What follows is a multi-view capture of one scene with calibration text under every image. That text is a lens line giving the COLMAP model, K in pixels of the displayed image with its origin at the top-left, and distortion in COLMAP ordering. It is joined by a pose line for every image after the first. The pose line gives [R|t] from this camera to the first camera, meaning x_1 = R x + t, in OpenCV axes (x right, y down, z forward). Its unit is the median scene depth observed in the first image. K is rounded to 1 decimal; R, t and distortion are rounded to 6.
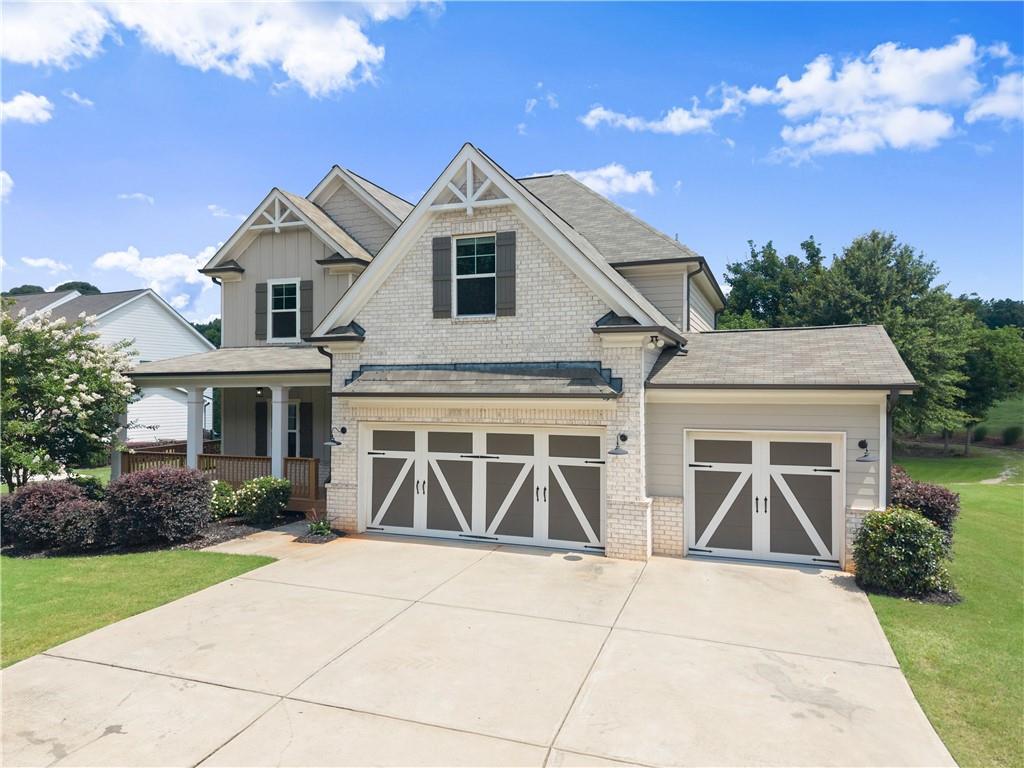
lens RADIAL K [[701.1, 0, 509.7], [0, 701.1, 391.0], [0, 0, 1]] dist [0.001746, -0.004007]
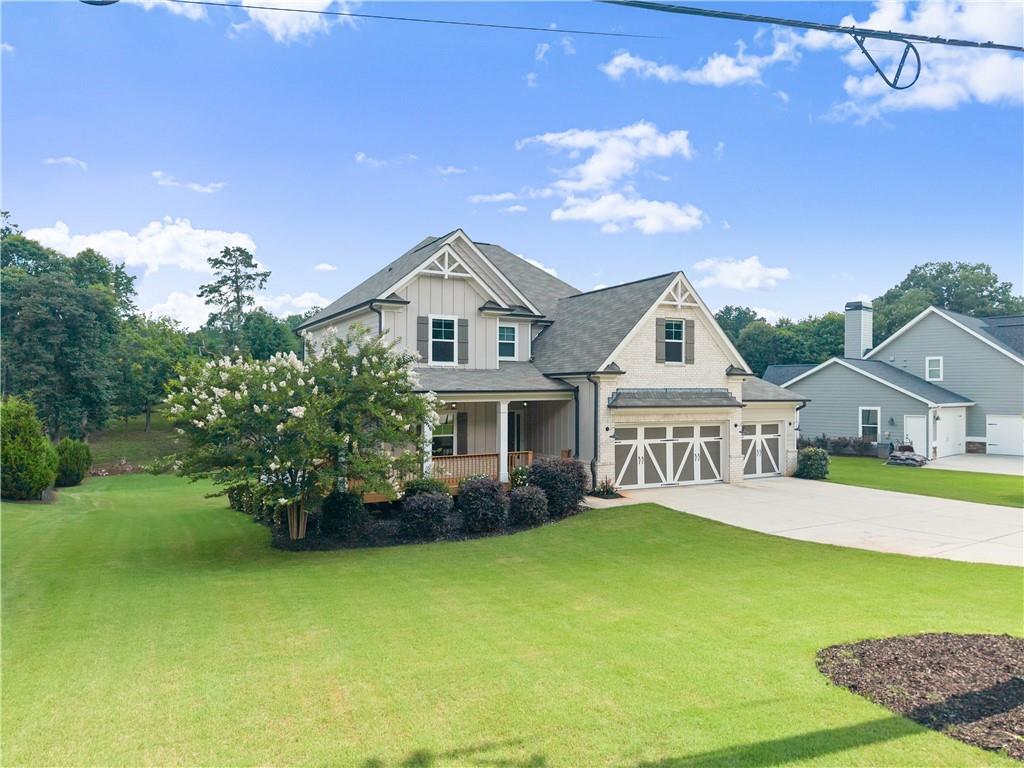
lens RADIAL K [[705.0, 0, 504.1], [0, 705.0, 379.6], [0, 0, 1]] dist [0.007068, 0.000517]
pose [[0.659536, 0.011125, 0.751590, -1.693971], [0.000886, 0.999878, -0.015577, -0.034161], [-0.751672, 0.010940, 0.659446, 0.116276]]
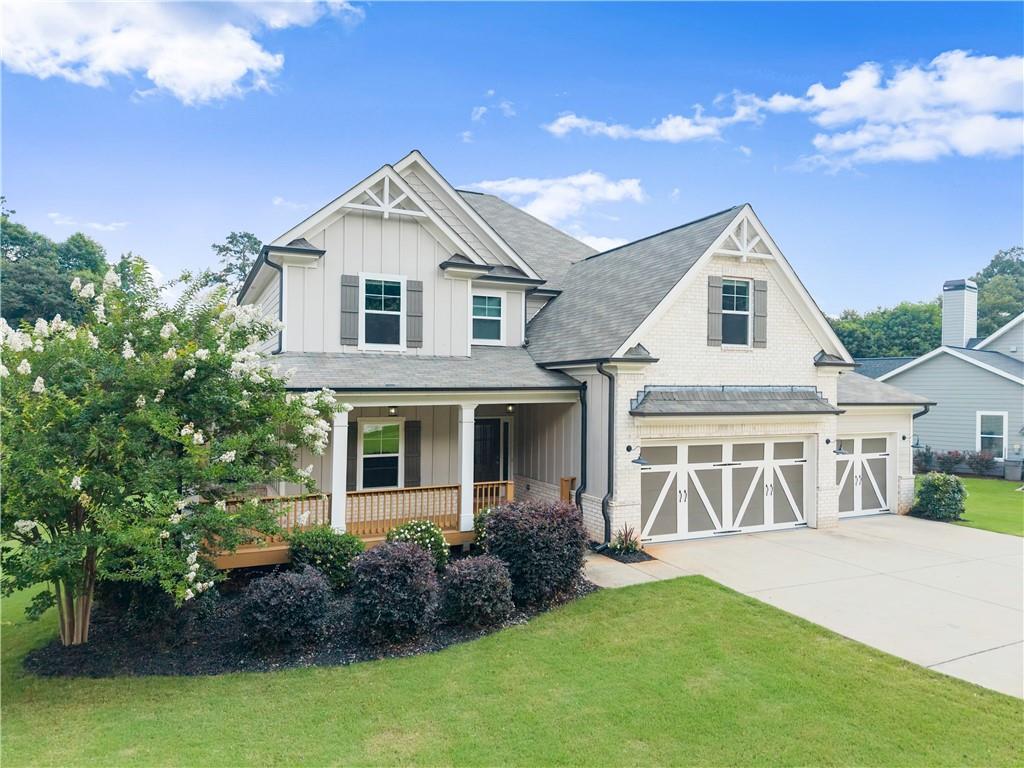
lens RADIAL K [[701.1, 0, 509.7], [0, 701.1, 391.0], [0, 0, 1]] dist [0.001746, -0.004007]
pose [[0.702523, -0.000513, 0.711661, -1.145336], [-0.001808, 0.999995, 0.002506, -0.032321], [-0.711659, -0.003047, 0.702519, 0.426467]]
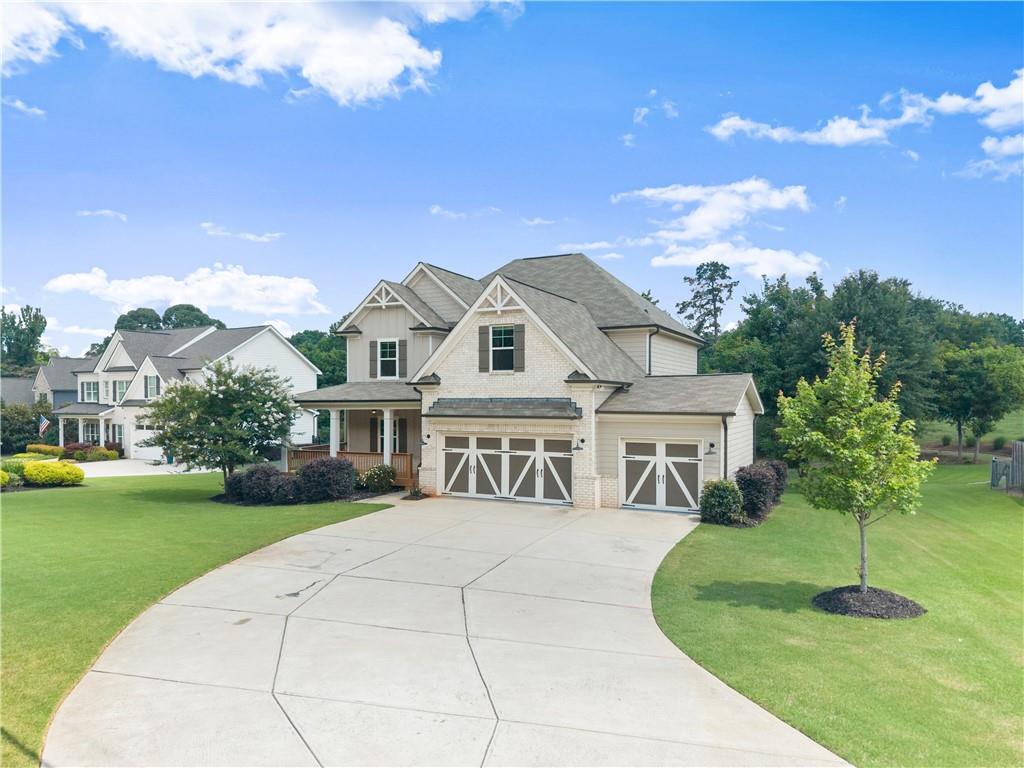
lens RADIAL K [[702.3, 0, 509.8], [0, 702.3, 396.7], [0, 0, 1]] dist [0.037607, -0.001004]
pose [[0.995041, -0.001866, -0.099452, 0.140295], [0.001655, 0.999996, -0.002205, -0.038744], [0.099456, 0.002030, 0.995040, -0.729722]]
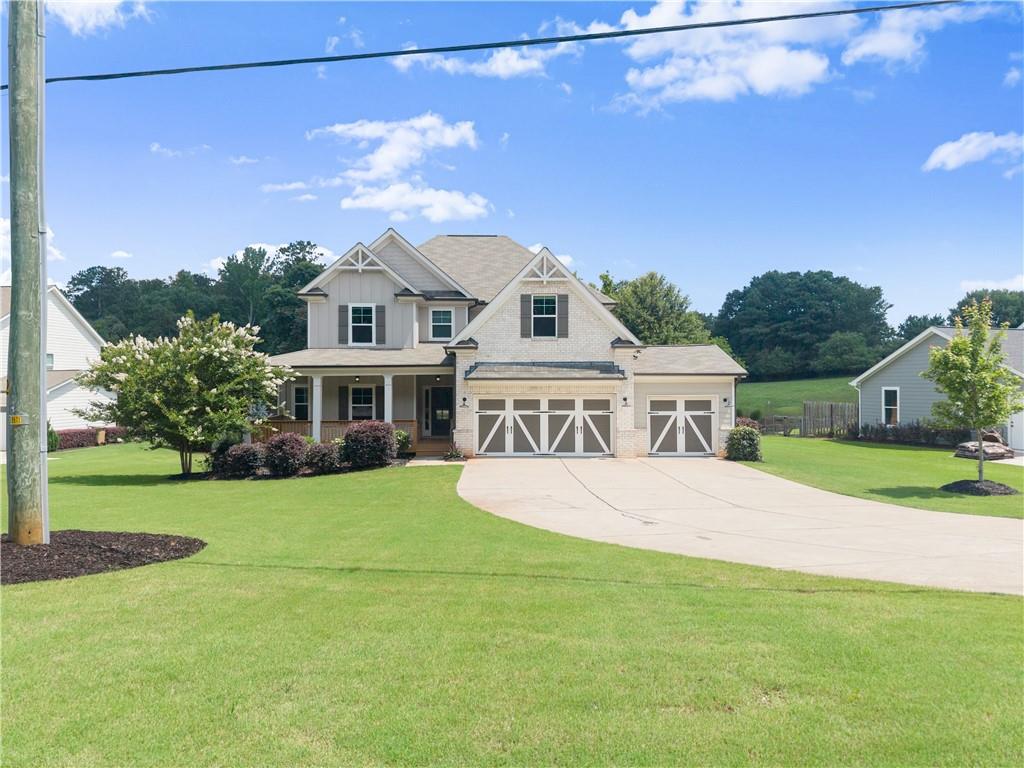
lens RADIAL K [[705.0, 0, 504.1], [0, 705.0, 379.6], [0, 0, 1]] dist [0.007068, 0.000517]
pose [[0.930778, -0.000885, 0.365583, -0.831314], [0.003684, 0.999969, -0.006959, 0.020017], [-0.365566, 0.007825, 0.930753, -0.716917]]
